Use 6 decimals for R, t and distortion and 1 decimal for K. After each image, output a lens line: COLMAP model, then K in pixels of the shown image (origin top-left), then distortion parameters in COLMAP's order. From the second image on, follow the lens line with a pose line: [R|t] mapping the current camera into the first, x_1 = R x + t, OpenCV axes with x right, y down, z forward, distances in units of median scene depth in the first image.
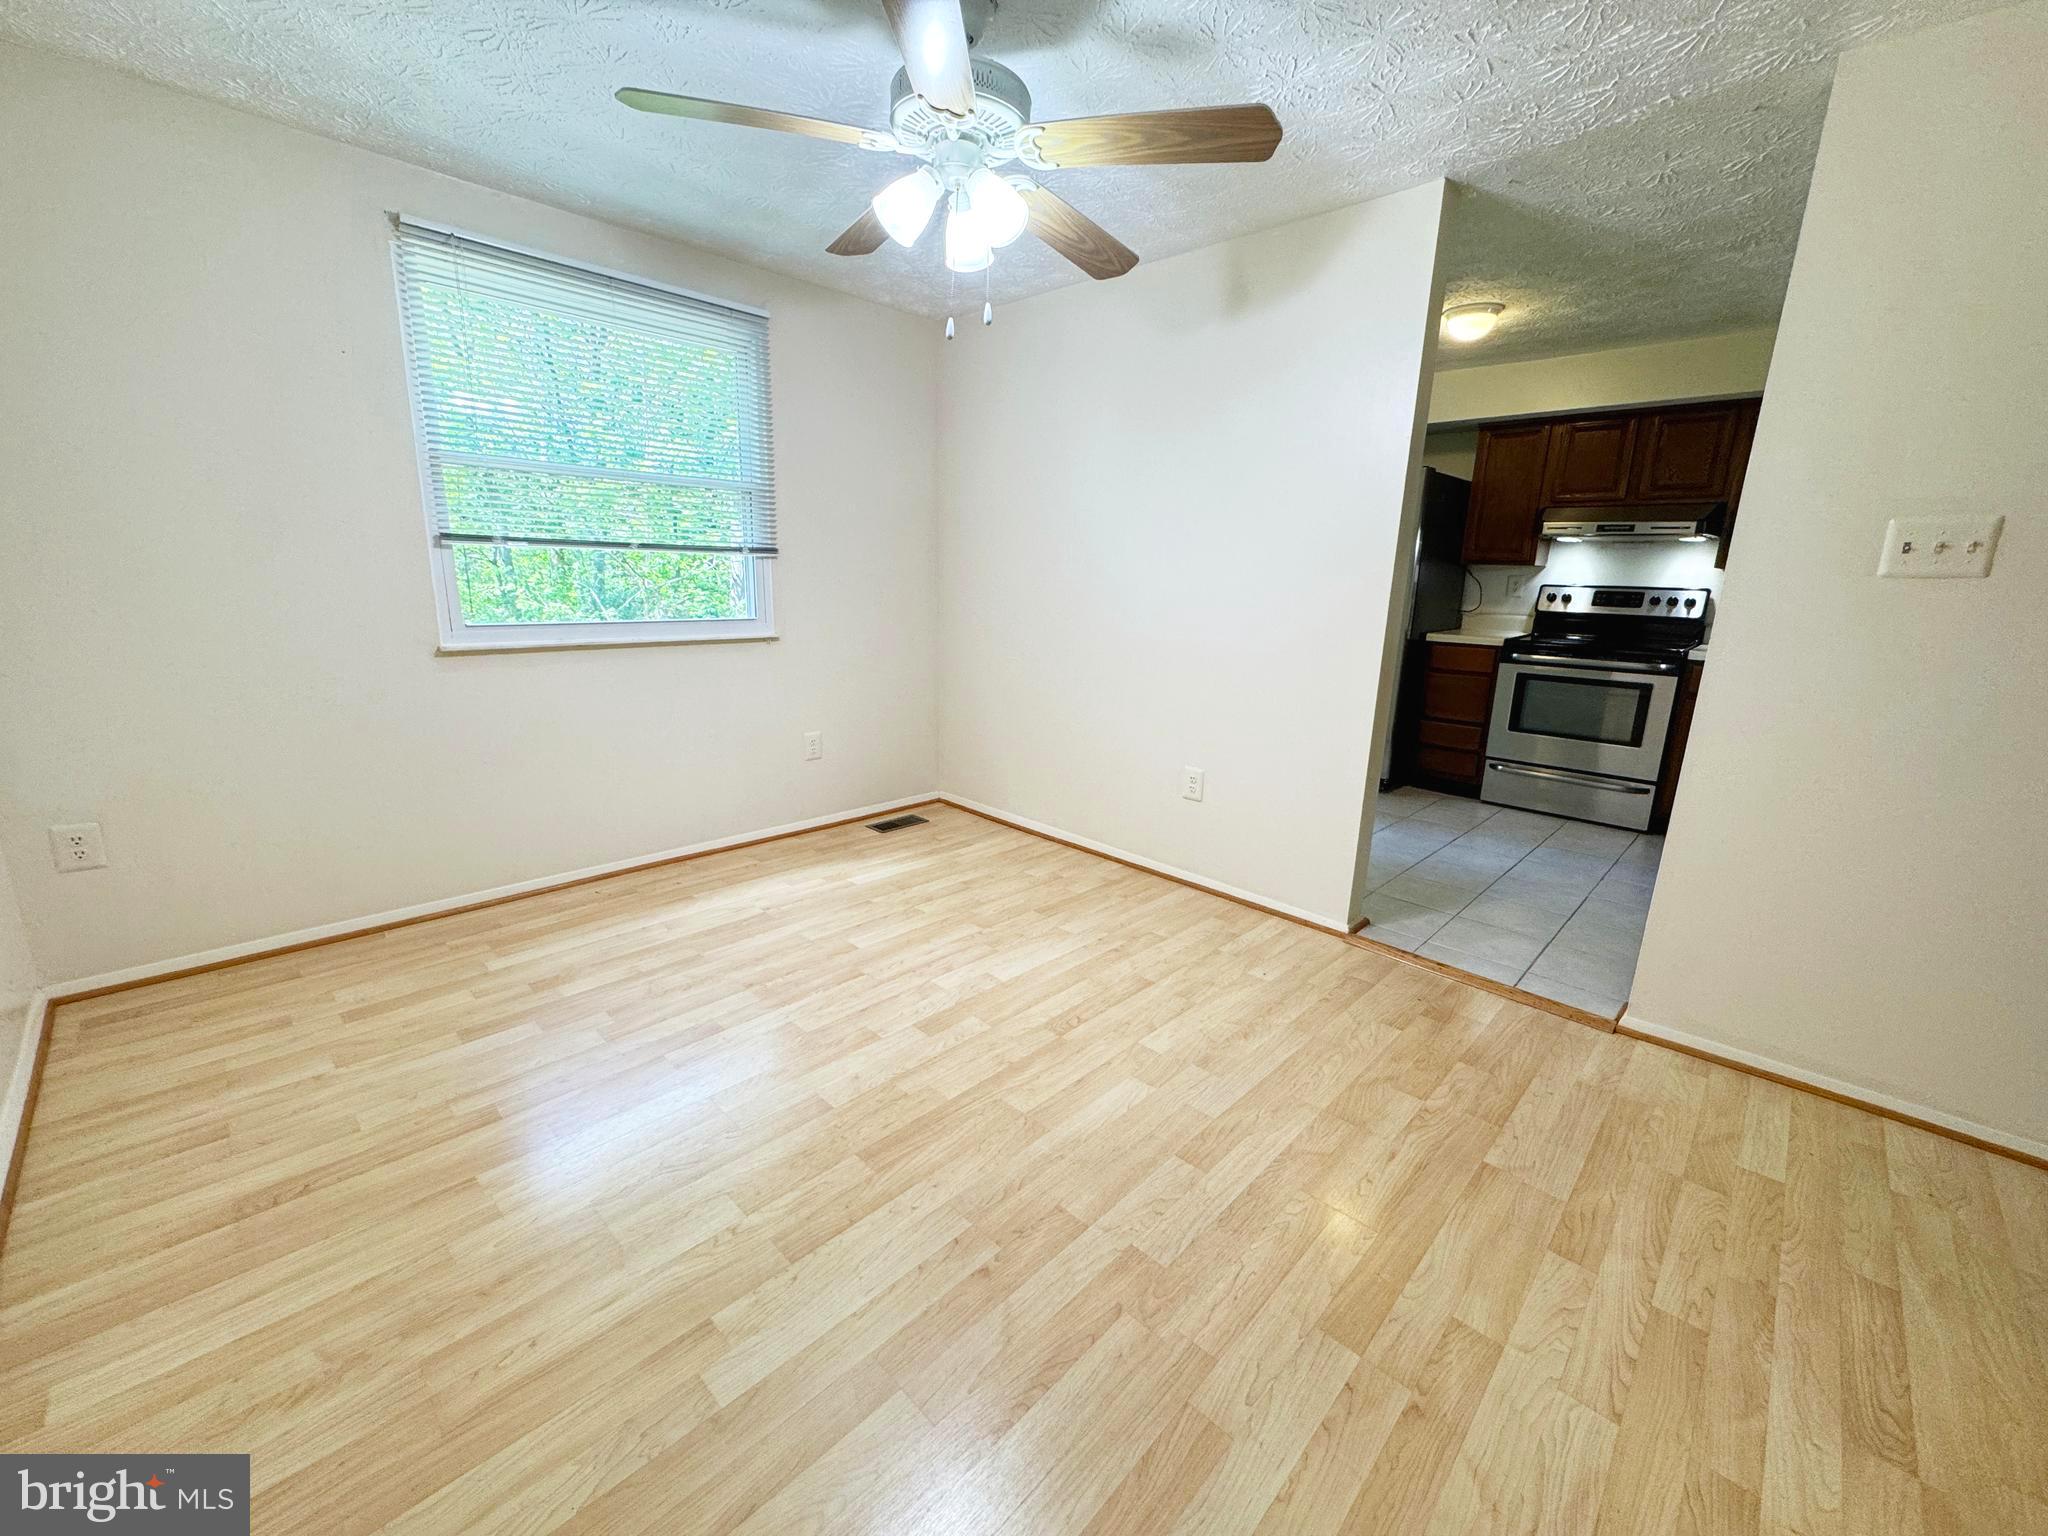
lens RADIAL K [[815.9, 0, 1022.0], [0, 815.9, 766.4], [0, 0, 1]] dist [-0.004019, -0.000168]
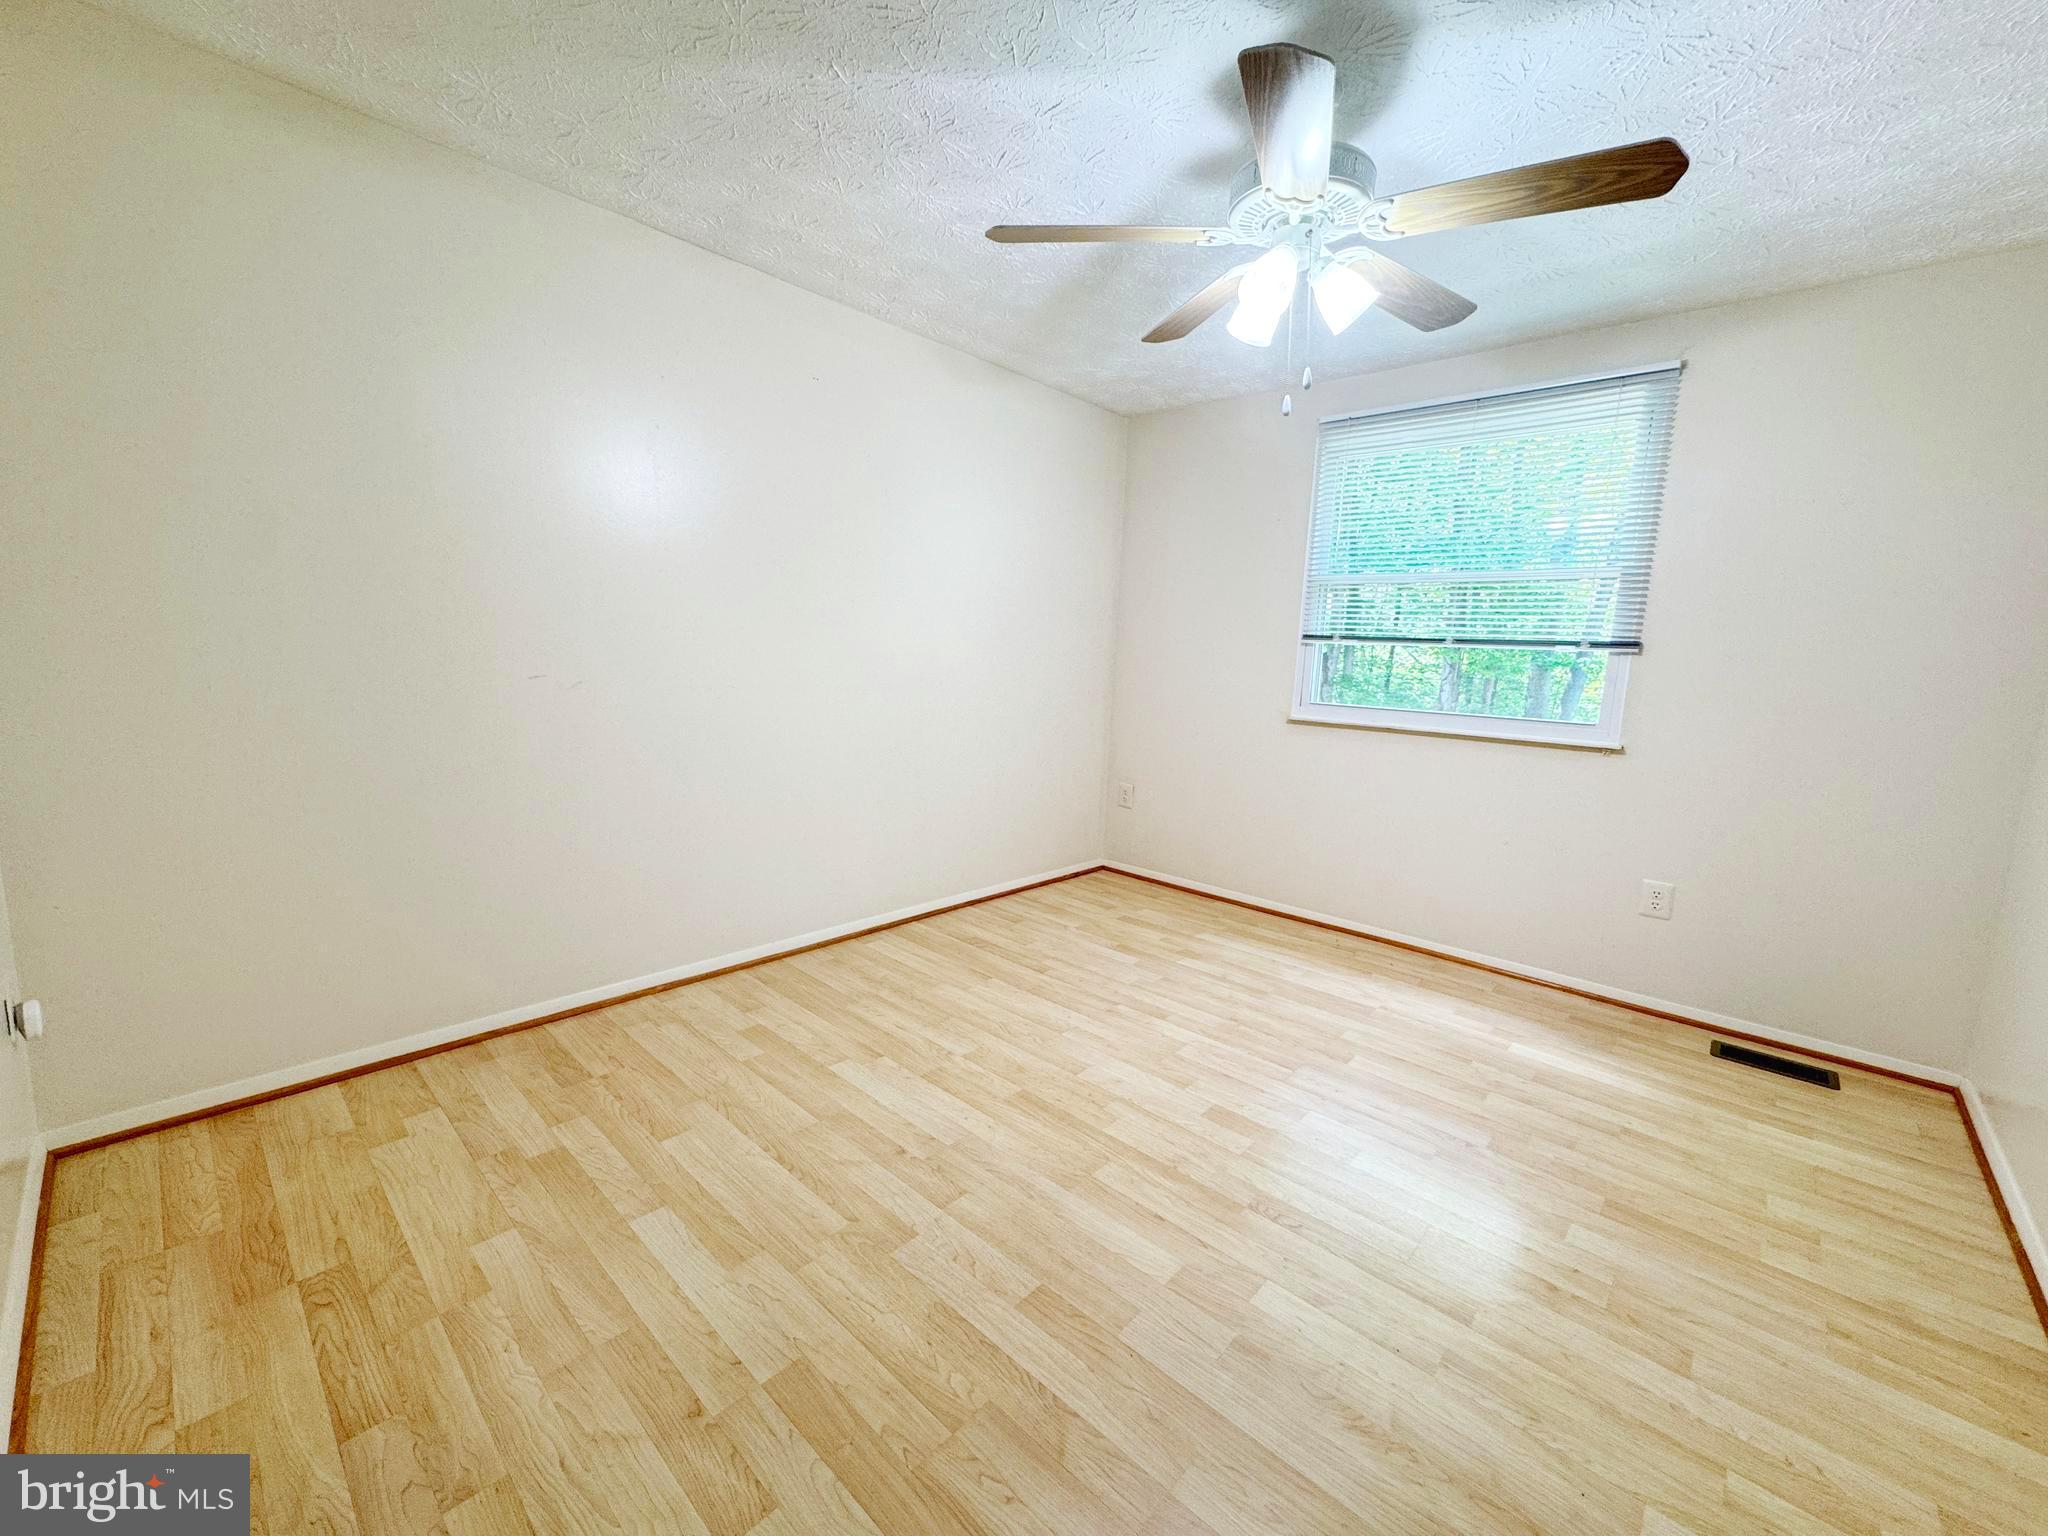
lens RADIAL K [[815.9, 0, 1022.0], [0, 815.9, 766.4], [0, 0, 1]] dist [-0.004019, -0.000168]
pose [[0.024186, 0.117162, -0.992818, 0.704360], [-0.269790, 0.957027, 0.106366, -0.098623], [0.962615, 0.265280, 0.054756, 0.561619]]
